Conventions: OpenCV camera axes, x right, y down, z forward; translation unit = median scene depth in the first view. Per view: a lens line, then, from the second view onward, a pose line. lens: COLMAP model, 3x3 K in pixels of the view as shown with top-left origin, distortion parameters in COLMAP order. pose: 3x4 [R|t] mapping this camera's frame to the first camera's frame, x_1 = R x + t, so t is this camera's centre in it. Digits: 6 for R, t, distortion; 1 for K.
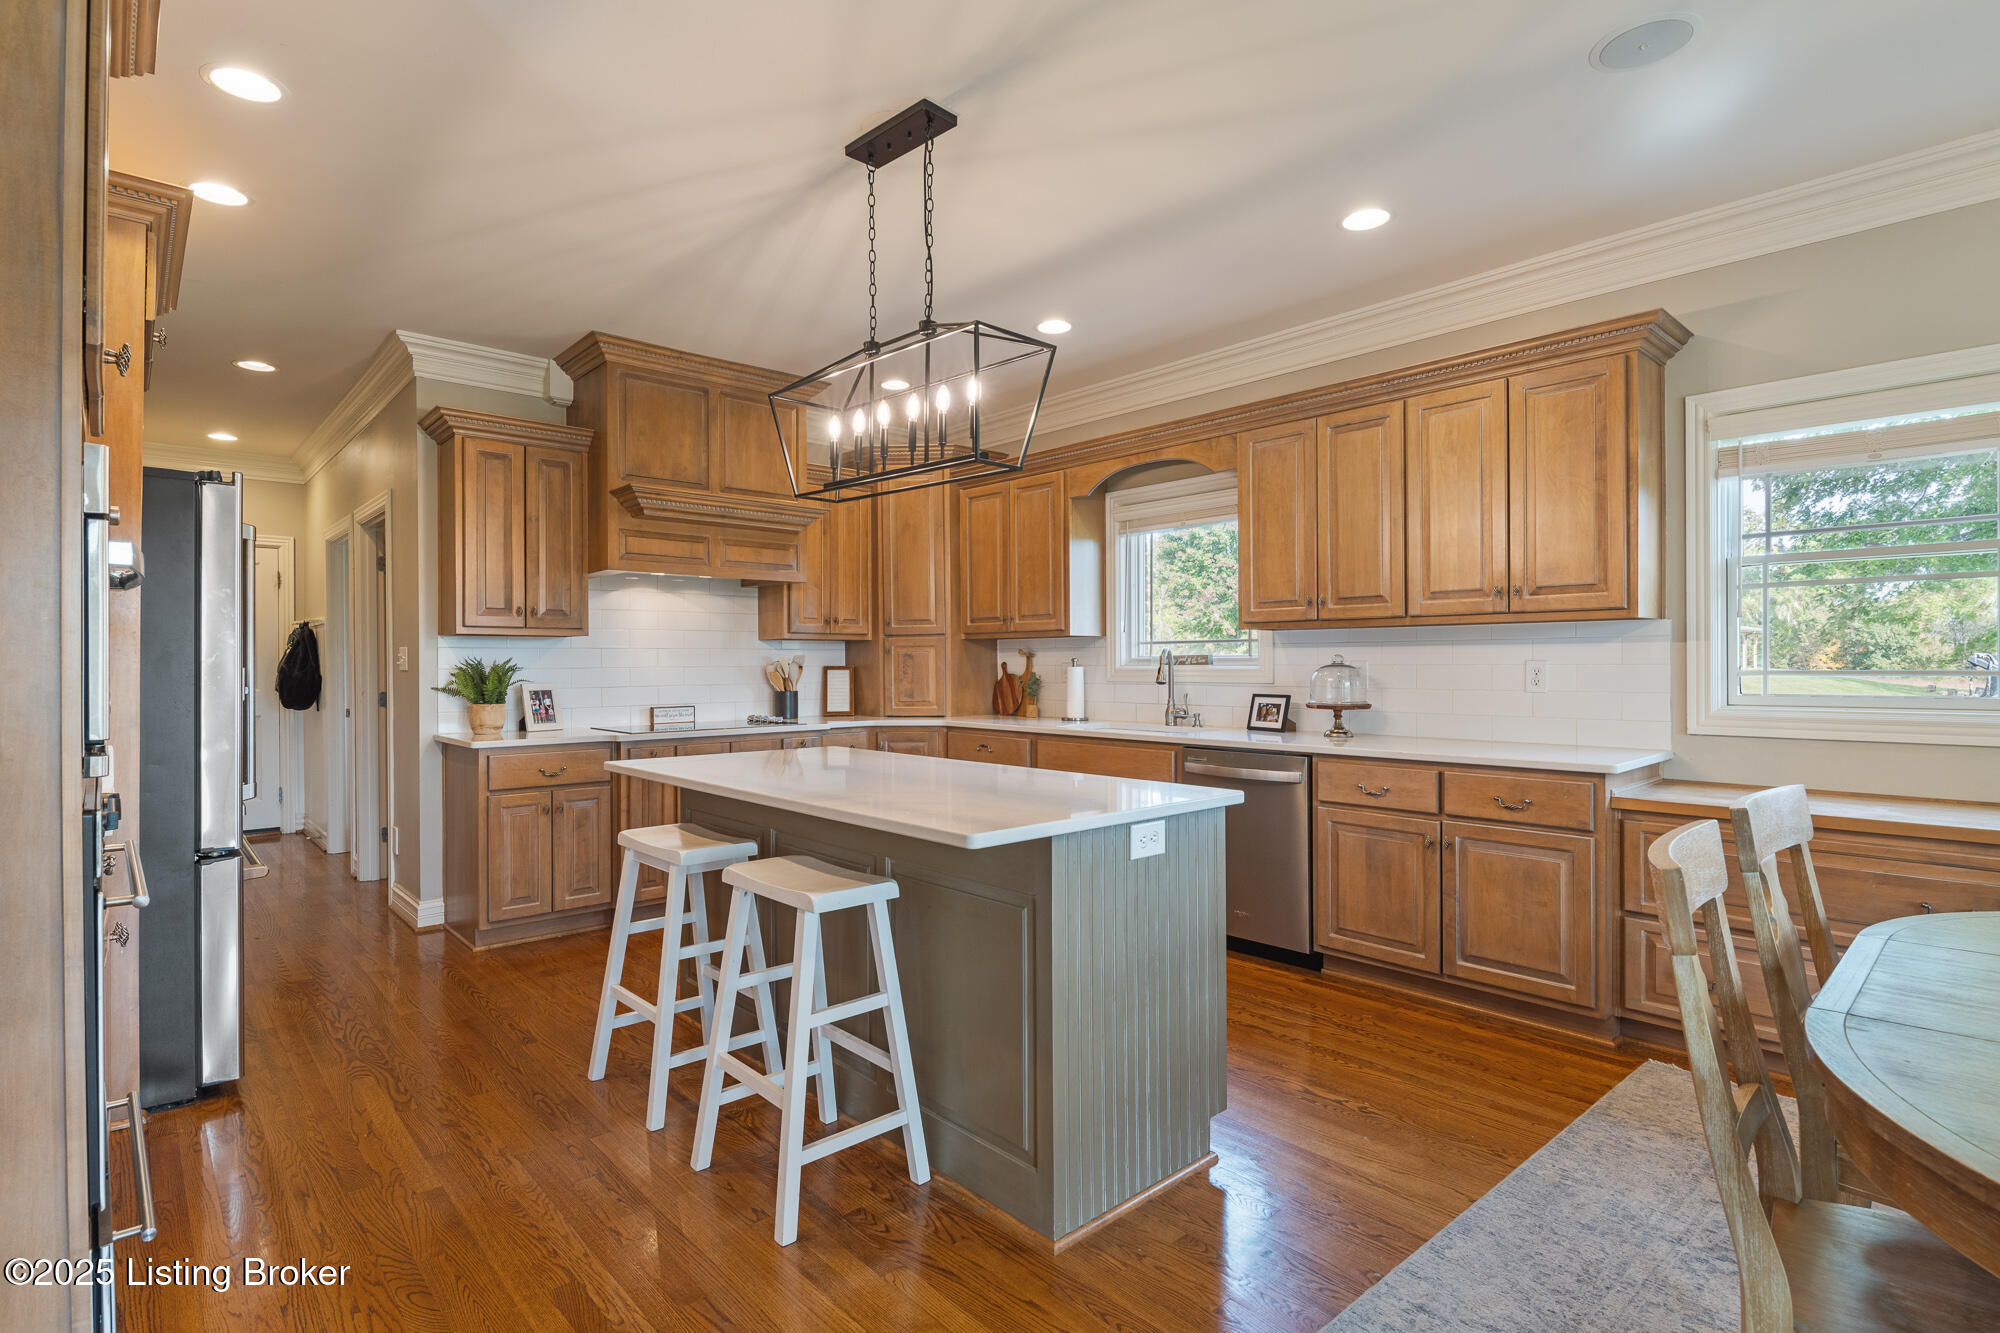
lens RADIAL K [[955.0, 0, 1008.5], [0, 955.0, 660.5], [0, 0, 1]] dist [-0.008824, -0.000875]
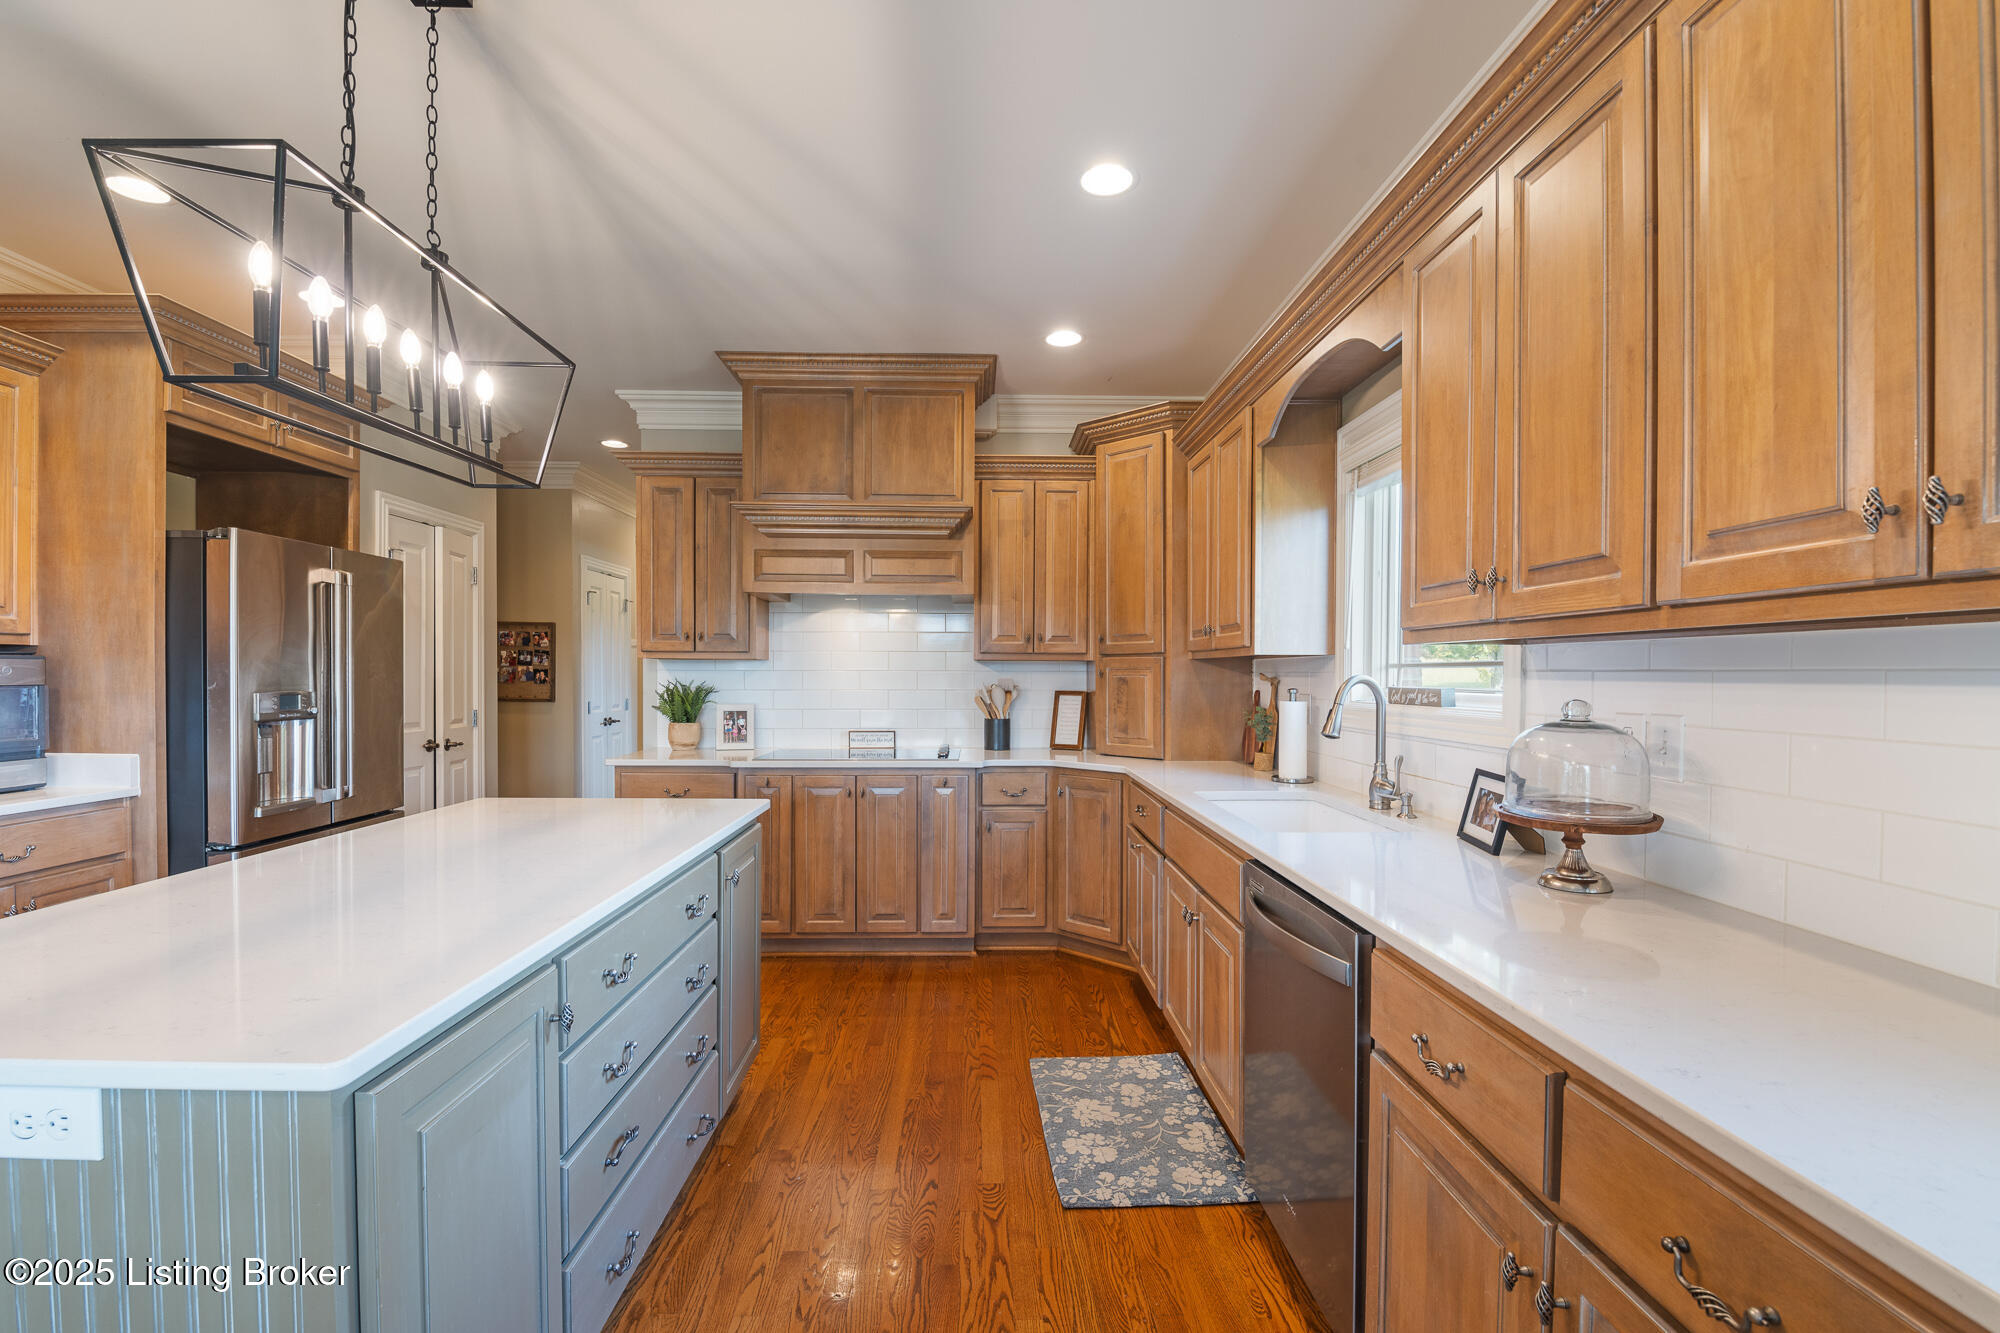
lens RADIAL K [[881.2, 0, 998.0], [0, 881.2, 680.5], [0, 0, 1]] dist [0.003781, 0.000044]
pose [[0.752665, 0.013135, -0.658272, 0.358281], [-0.006567, 0.999901, 0.012444, -0.015764], [0.658371, -0.005043, 0.752677, 0.456515]]
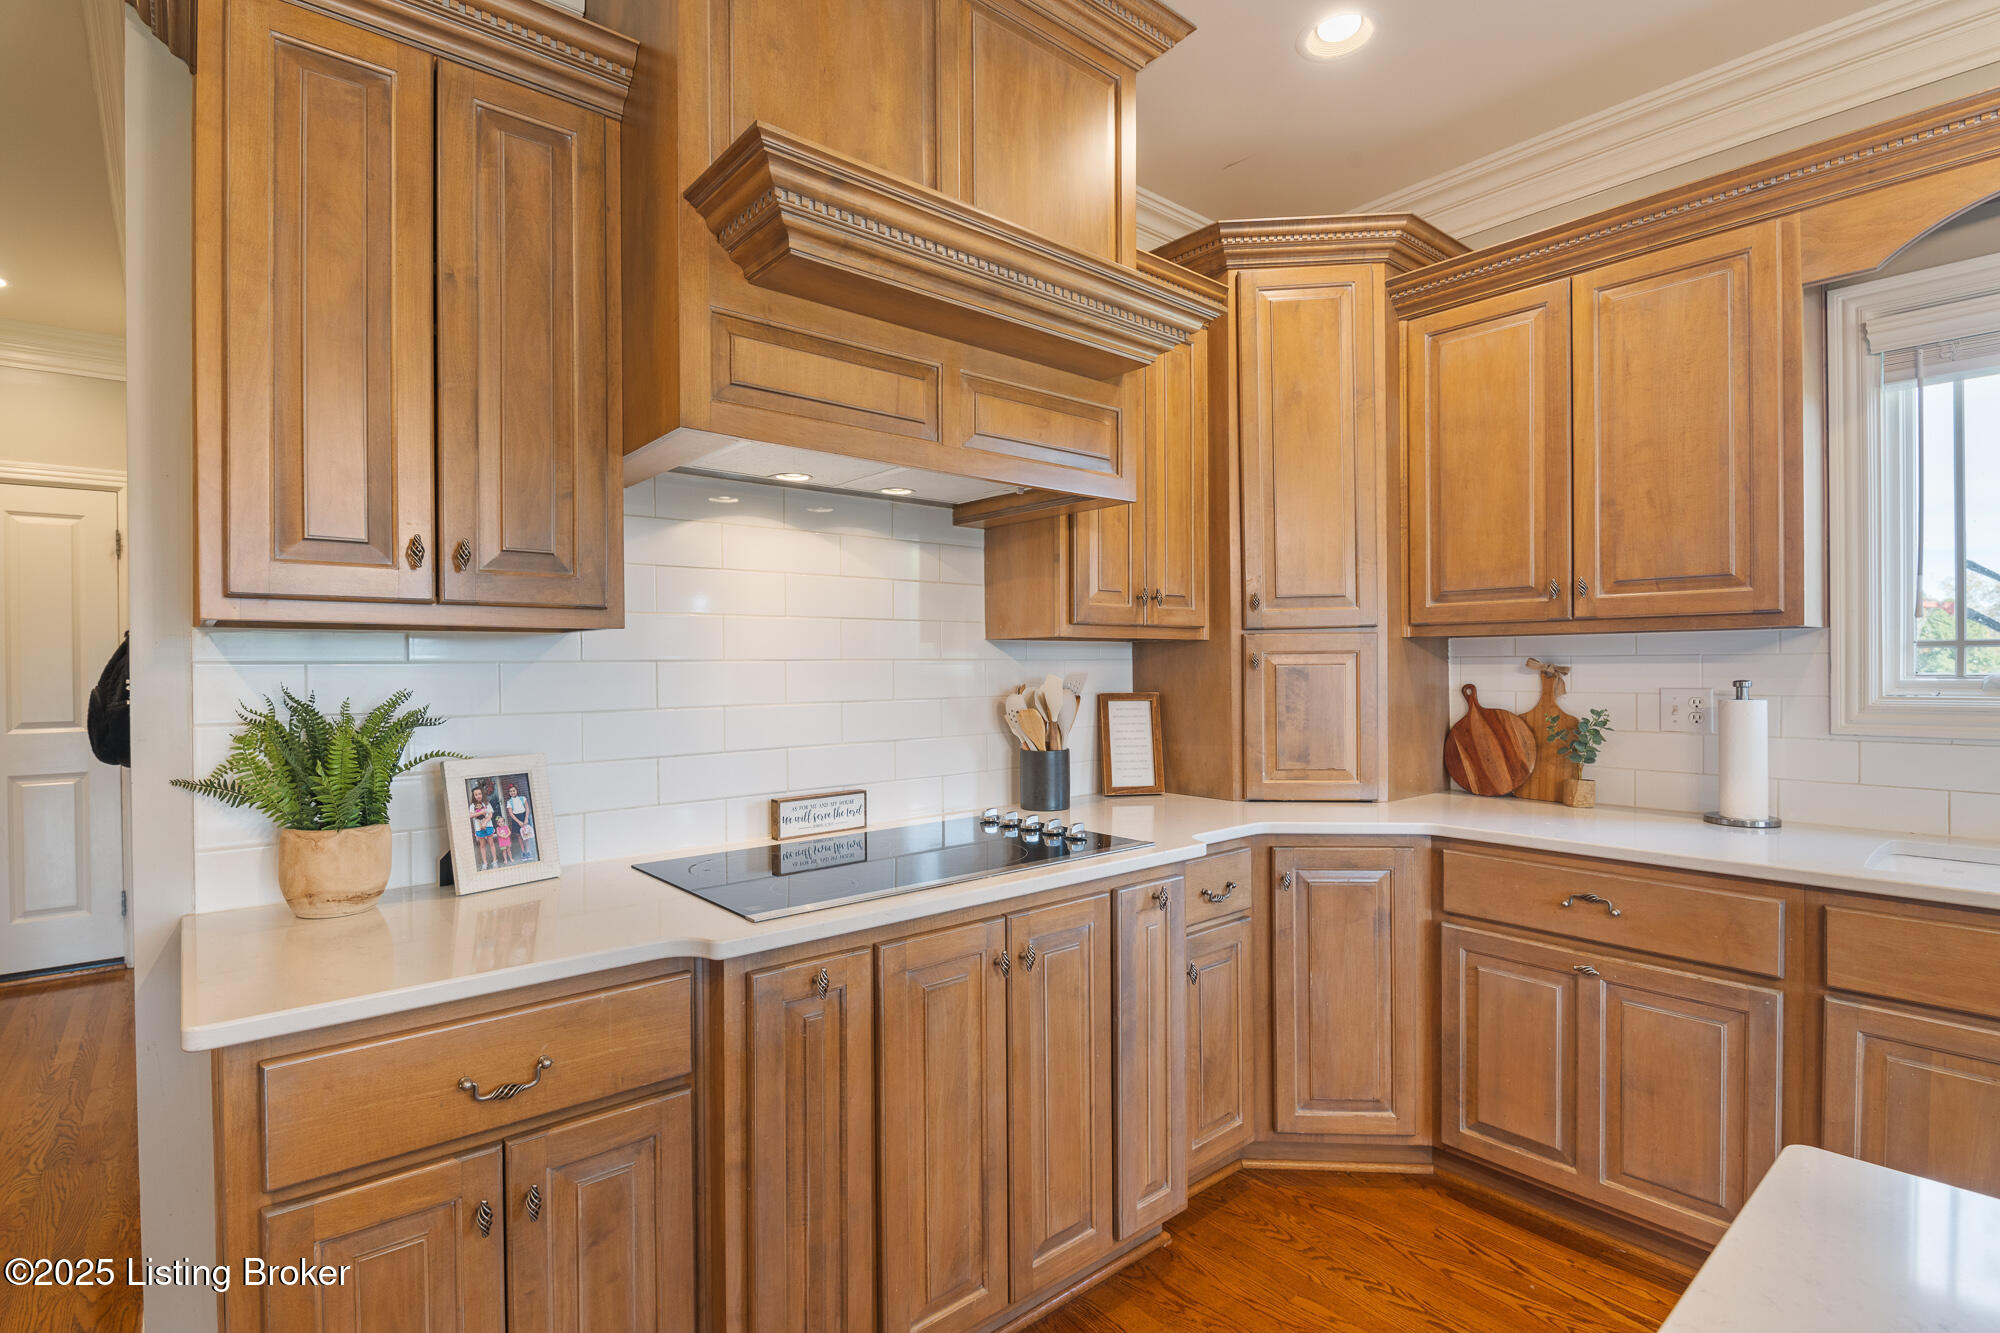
lens RADIAL K [[955.0, 0, 1004.9], [0, 955.0, 667.4], [0, 0, 1]] dist [-0.008824, -0.000875]
pose [[0.999125, -0.002291, -0.041771, -0.274970], [0.002456, 0.999989, 0.003907, -0.011593], [0.041762, -0.004006, 0.999120, 0.630429]]
